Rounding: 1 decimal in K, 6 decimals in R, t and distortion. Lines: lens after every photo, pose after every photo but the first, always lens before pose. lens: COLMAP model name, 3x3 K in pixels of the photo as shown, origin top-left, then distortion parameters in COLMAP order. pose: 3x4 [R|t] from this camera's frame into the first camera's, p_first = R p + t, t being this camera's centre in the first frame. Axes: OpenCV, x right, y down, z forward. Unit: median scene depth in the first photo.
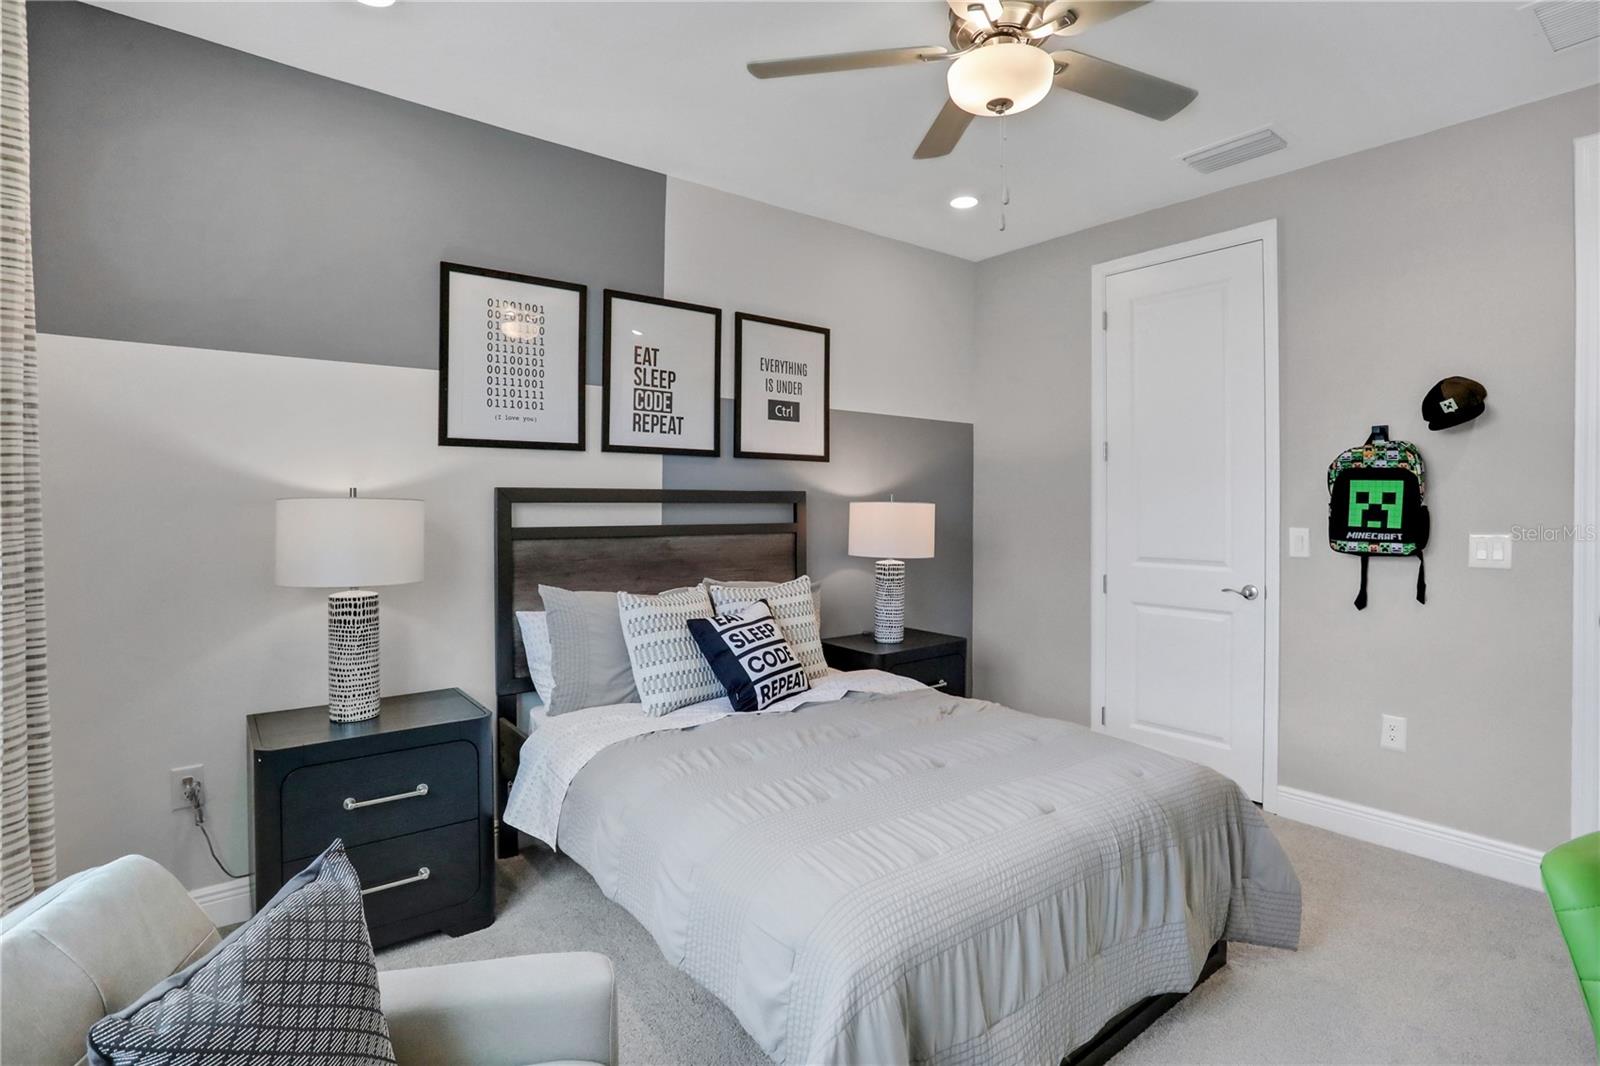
lens RADIAL K [[807.7, 0, 799.1], [0, 807.7, 507.3], [0, 0, 1]] dist [-0.064306, 0.032794]
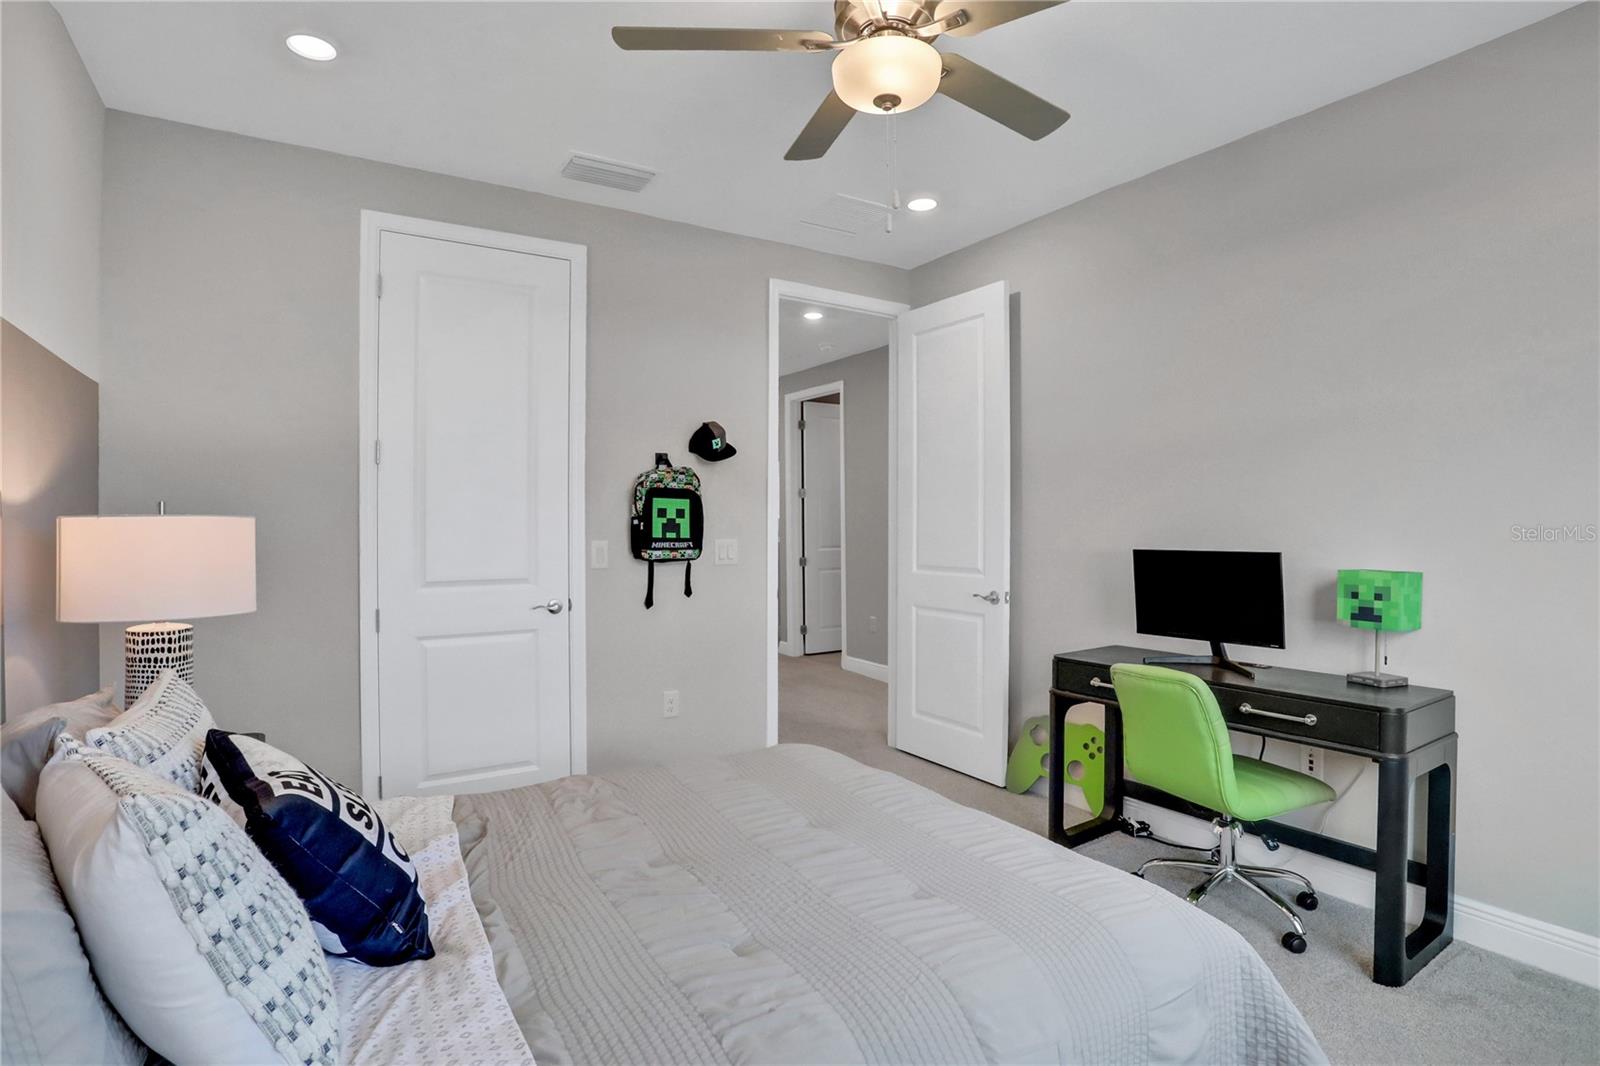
lens RADIAL K [[820.5, 0, 803.8], [0, 820.5, 522.4], [0, 0, 1]] dist [-0.073496, 0.037501]
pose [[0.085333, -0.005095, 0.996339, -0.491603], [0.005538, 0.999974, 0.004640, -0.002453], [-0.996337, 0.005122, 0.085359, 0.686322]]
